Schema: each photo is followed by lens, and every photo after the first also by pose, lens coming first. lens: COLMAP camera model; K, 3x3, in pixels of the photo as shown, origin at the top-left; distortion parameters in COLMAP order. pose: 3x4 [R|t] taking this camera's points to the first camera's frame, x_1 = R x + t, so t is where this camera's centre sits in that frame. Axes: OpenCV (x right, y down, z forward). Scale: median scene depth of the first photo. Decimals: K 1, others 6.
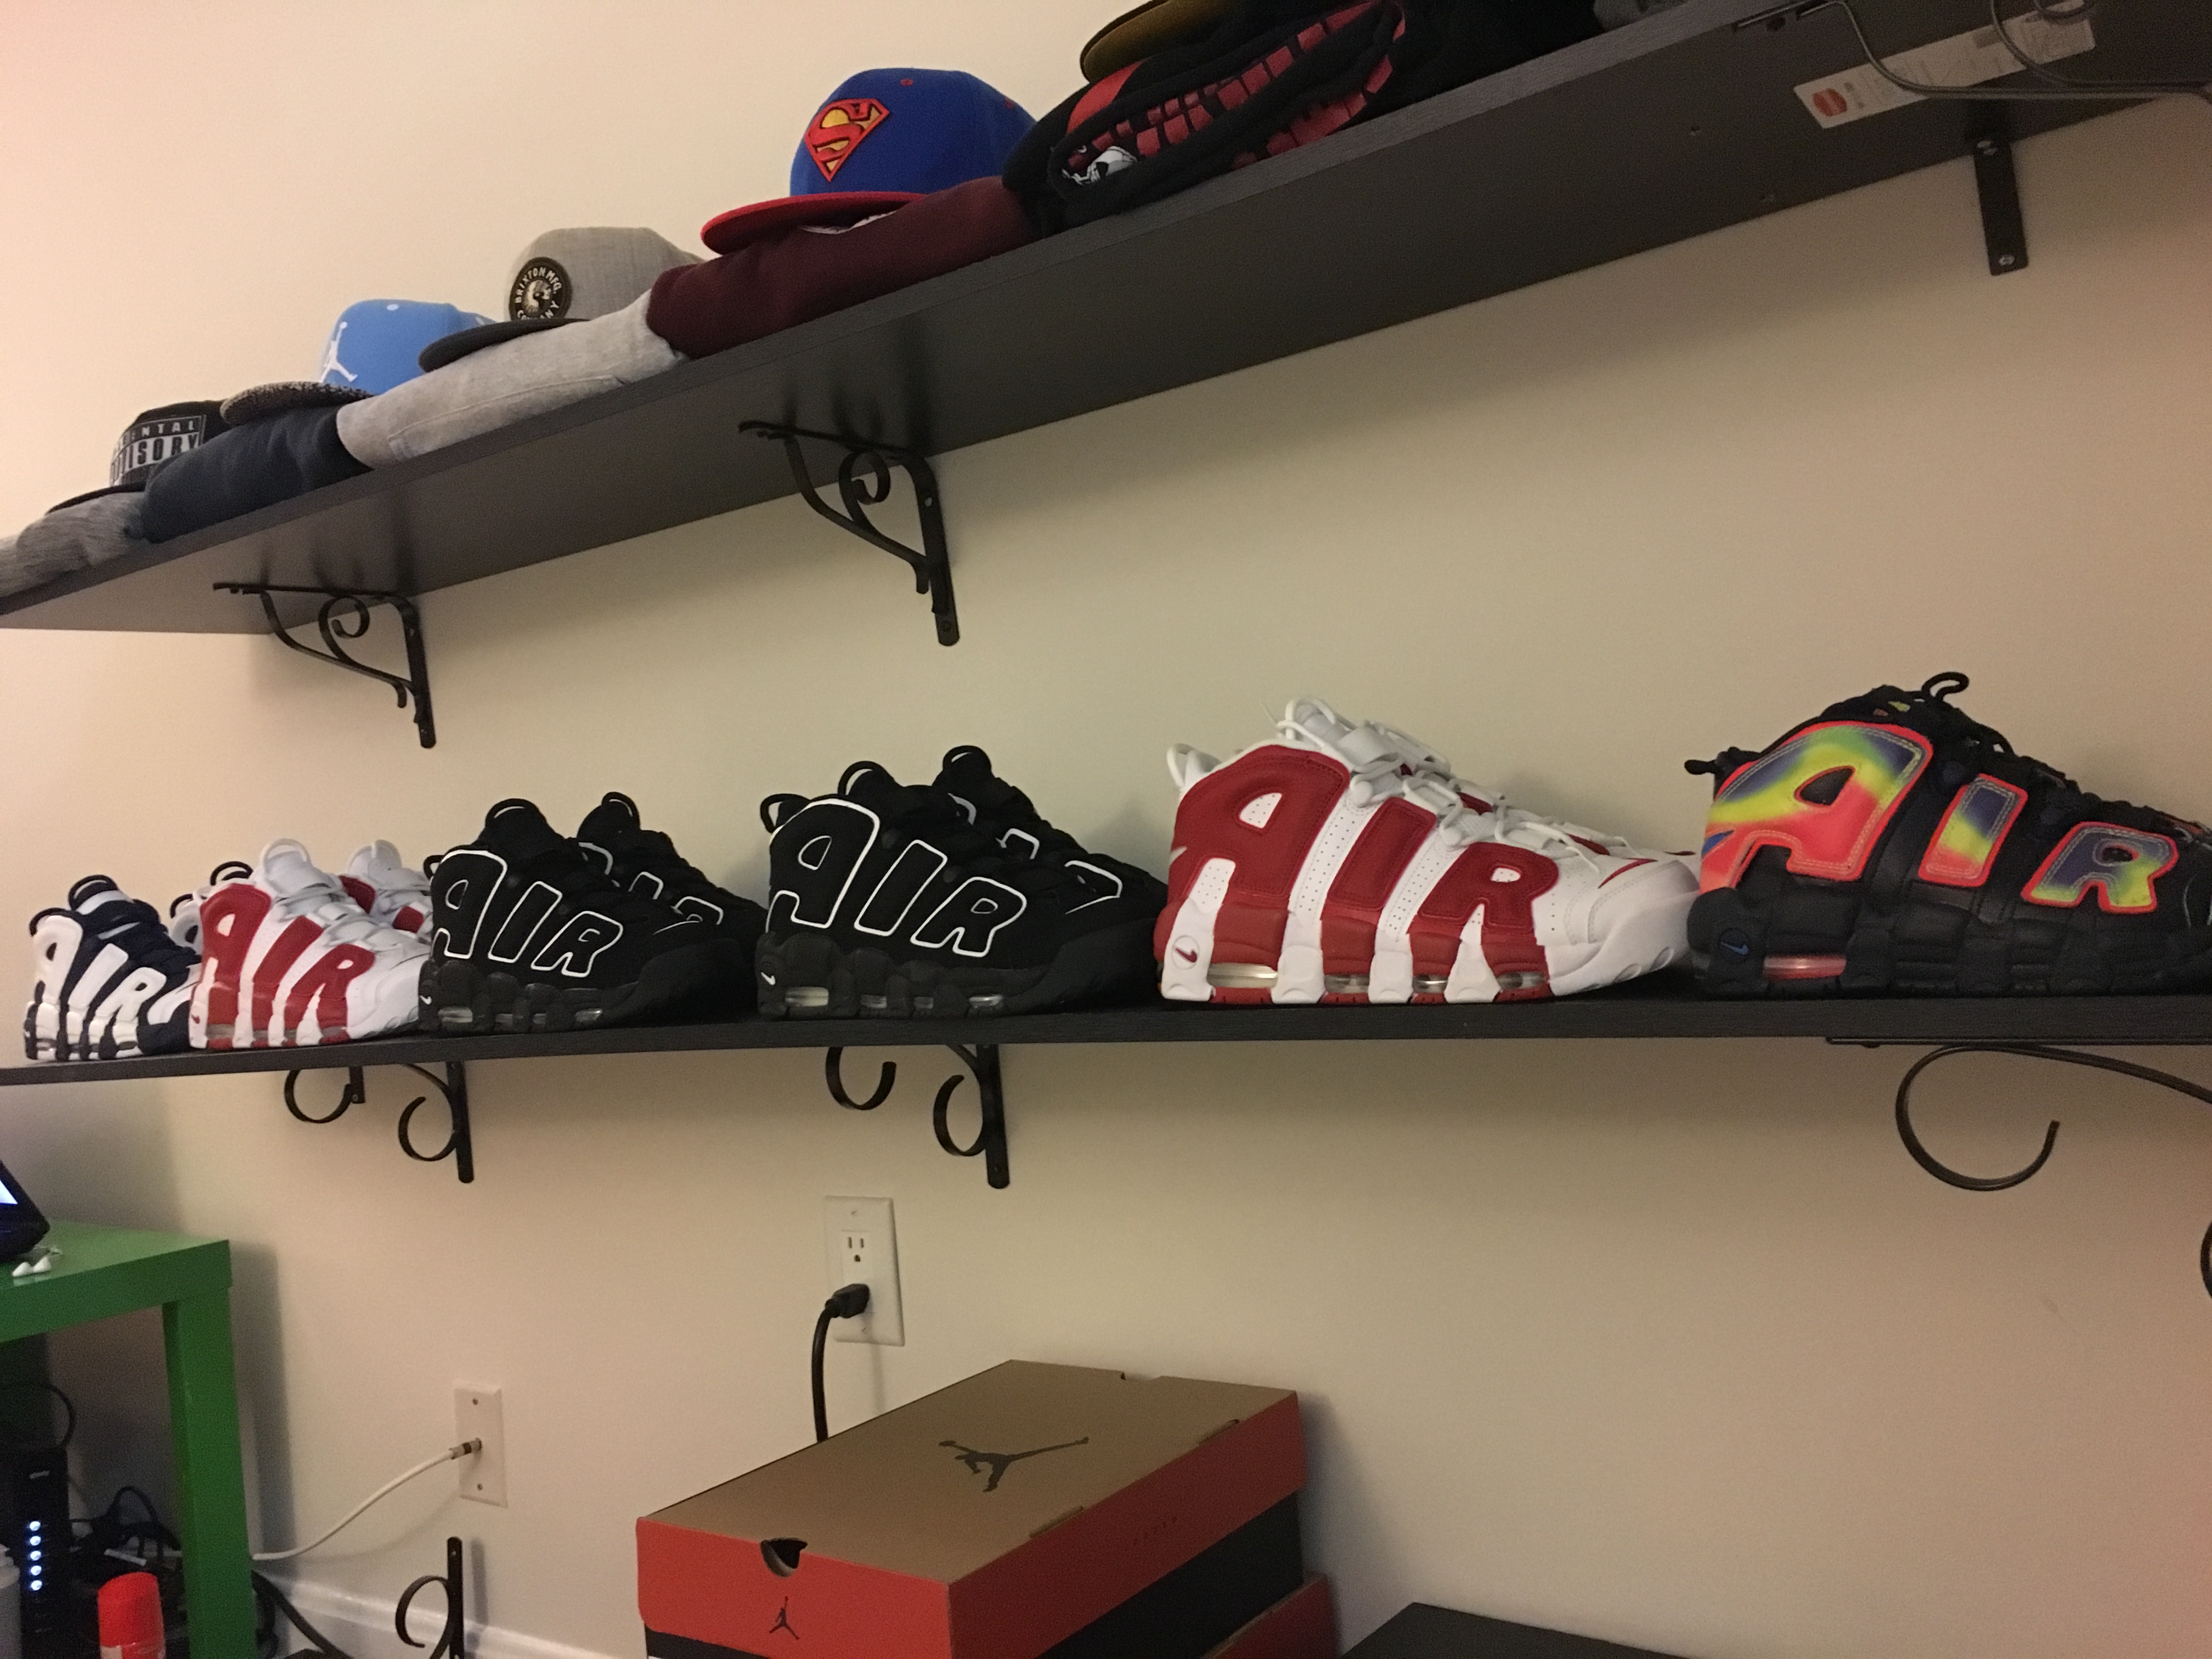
lens RADIAL K [[1865.5, 0, 1106.0], [0, 1865.5, 829.5], [0, 0, 1]] dist [0.067046, -0.109781]
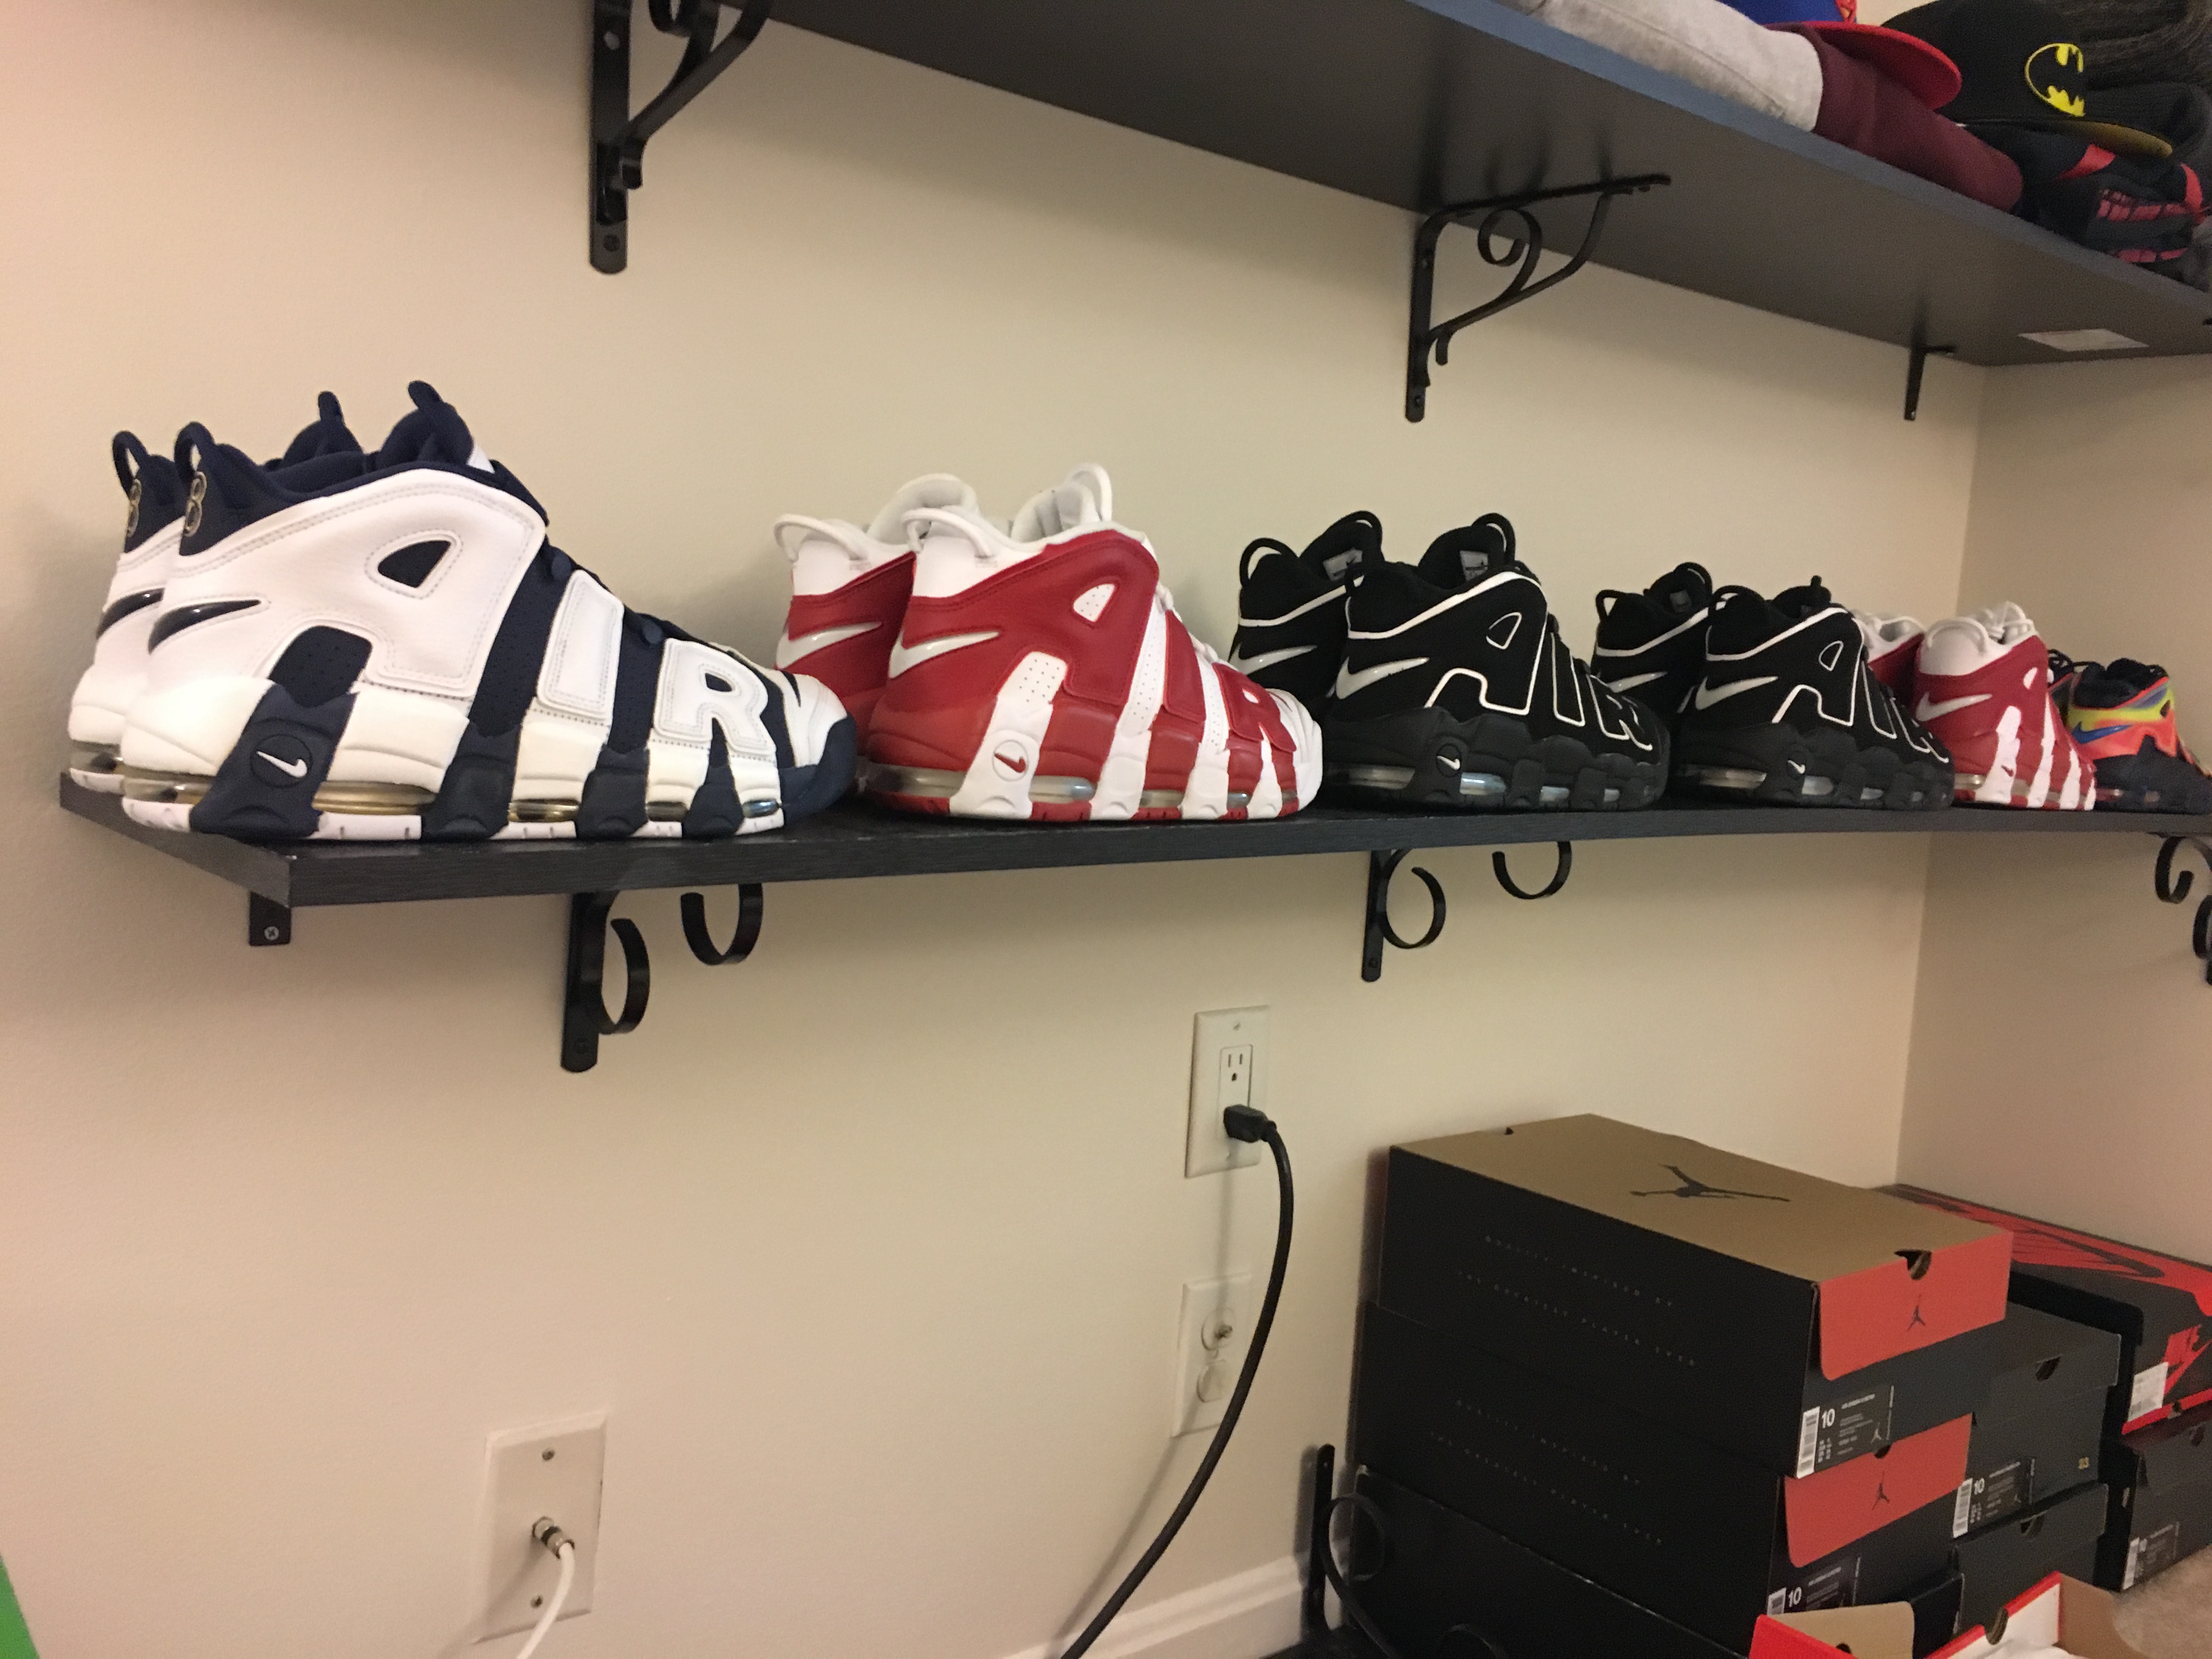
lens RADIAL K [[1865.5, 0, 1106.0], [0, 1865.5, 829.5], [0, 0, 1]] dist [0.067046, -0.109781]
pose [[0.275843, 0.030771, 0.960710, -0.948986], [-0.094806, 0.995485, -0.004664, 0.113861], [-0.956516, -0.089795, 0.277515, 0.783155]]
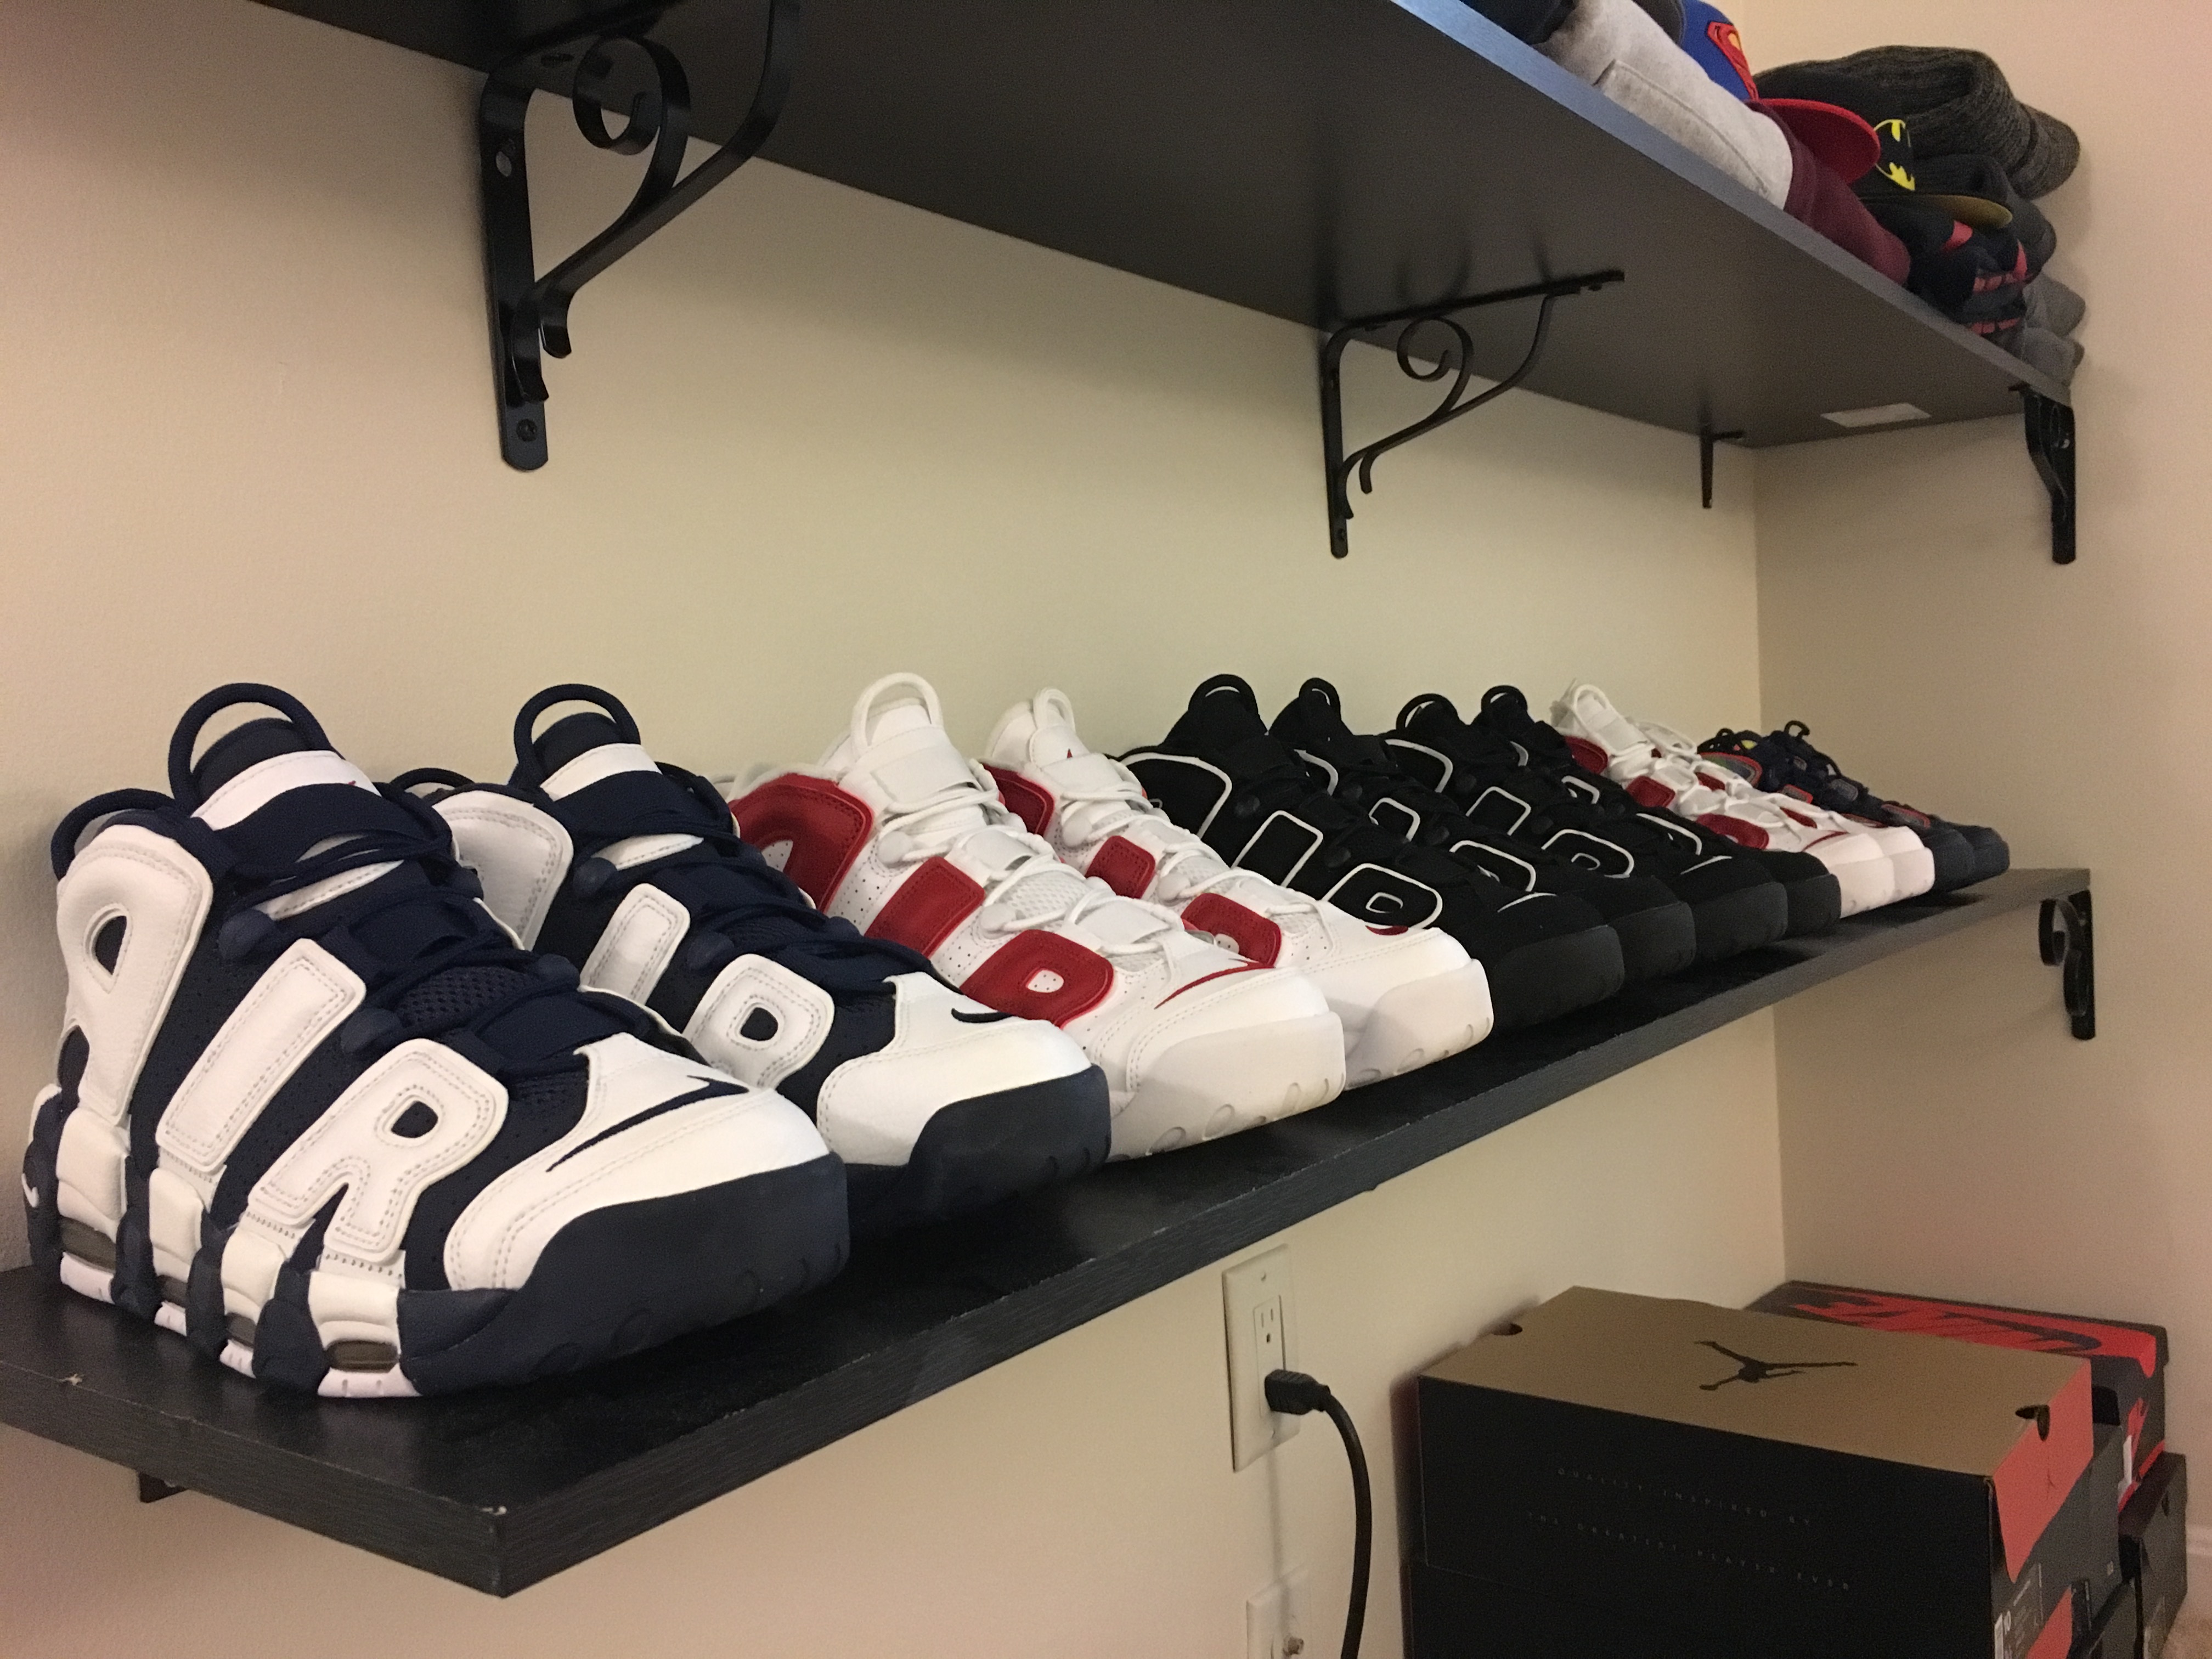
lens RADIAL K [[1865.5, 0, 1106.0], [0, 1865.5, 829.5], [0, 0, 1]] dist [0.067046, -0.109781]
pose [[0.075109, 0.071545, 0.994605, -0.852319], [0.040332, 0.996389, -0.074719, 0.074620], [-0.996359, 0.045726, 0.071952, 0.947535]]
